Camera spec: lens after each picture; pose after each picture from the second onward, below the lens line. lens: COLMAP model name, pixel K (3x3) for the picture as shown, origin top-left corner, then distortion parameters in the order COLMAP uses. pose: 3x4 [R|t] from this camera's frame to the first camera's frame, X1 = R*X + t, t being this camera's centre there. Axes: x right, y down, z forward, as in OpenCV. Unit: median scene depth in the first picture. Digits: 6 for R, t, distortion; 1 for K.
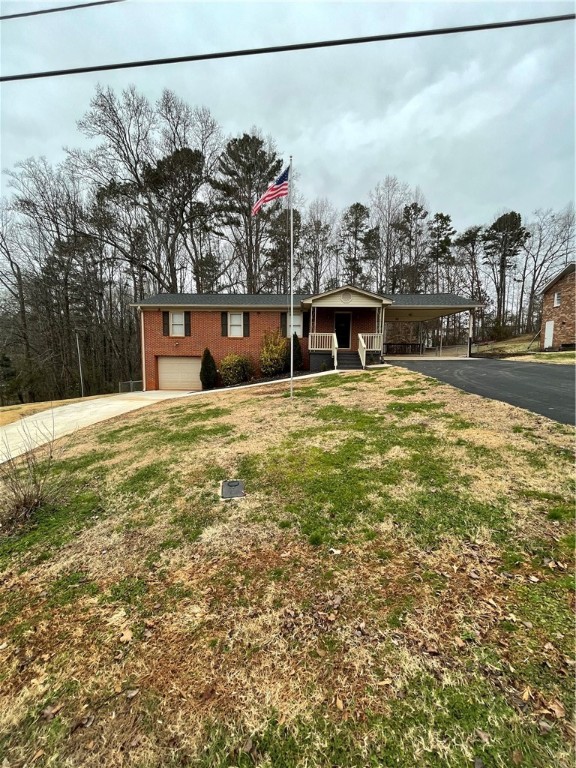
lens RADIAL K [[308.5, 0, 288.3], [0, 308.5, 377.3], [0, 0, 1]] dist [-0.003855, -0.000045]
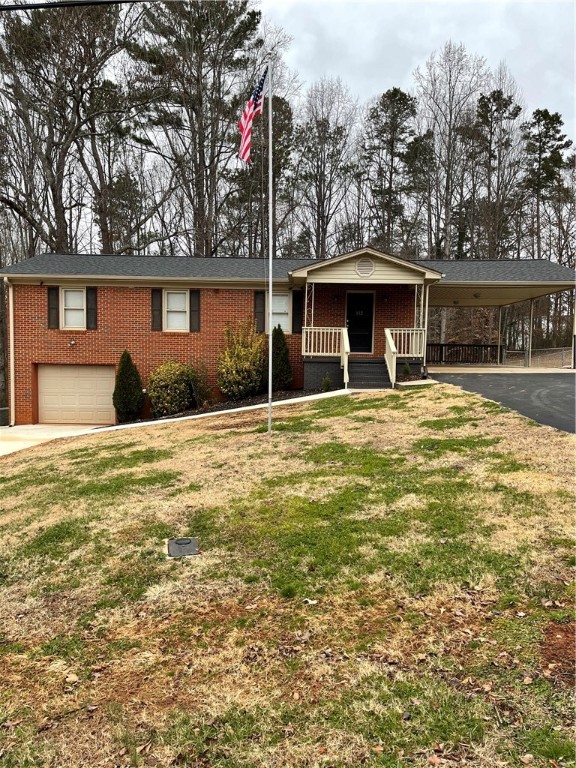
lens RADIAL K [[579.0, 0, 291.0], [0, 579.0, 385.8], [0, 0, 1]] dist [0.037384, -0.012361]
pose [[0.999364, 0.003392, 0.035503, 0.009157], [-0.002266, 0.999495, -0.031709, 0.006199], [-0.035593, 0.031609, 0.998866, -0.132958]]
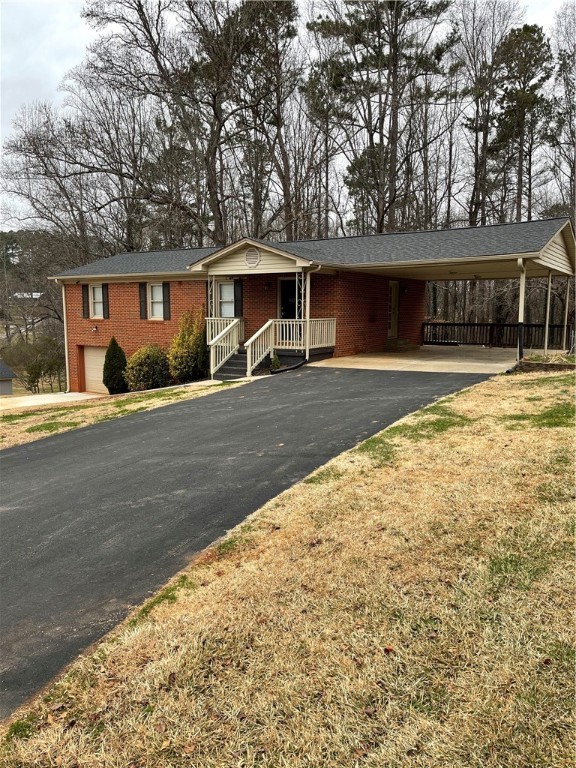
lens RADIAL K [[579.0, 0, 286.8], [0, 579.0, 388.3], [0, 0, 1]] dist [0.037384, -0.012361]
pose [[0.853561, 0.062166, -0.517271, 1.050807], [-0.040203, 0.997754, 0.053571, -0.090989], [0.519440, -0.024930, 0.854143, 0.106393]]
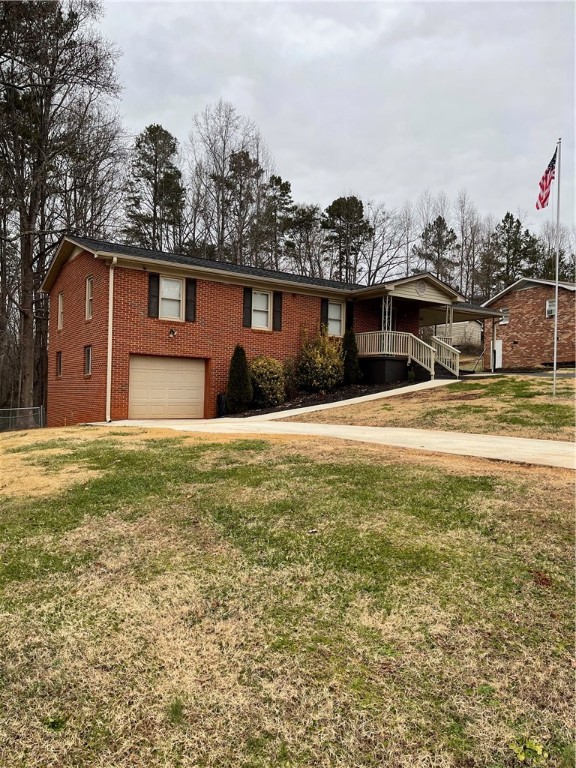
lens RADIAL K [[579.0, 0, 290.6], [0, 579.0, 391.3], [0, 0, 1]] dist [0.037384, -0.012361]
pose [[0.799222, 0.010135, 0.600951, -1.184218], [0.040517, 0.996675, -0.070693, 0.109506], [-0.599669, 0.080848, 0.796153, 0.079194]]
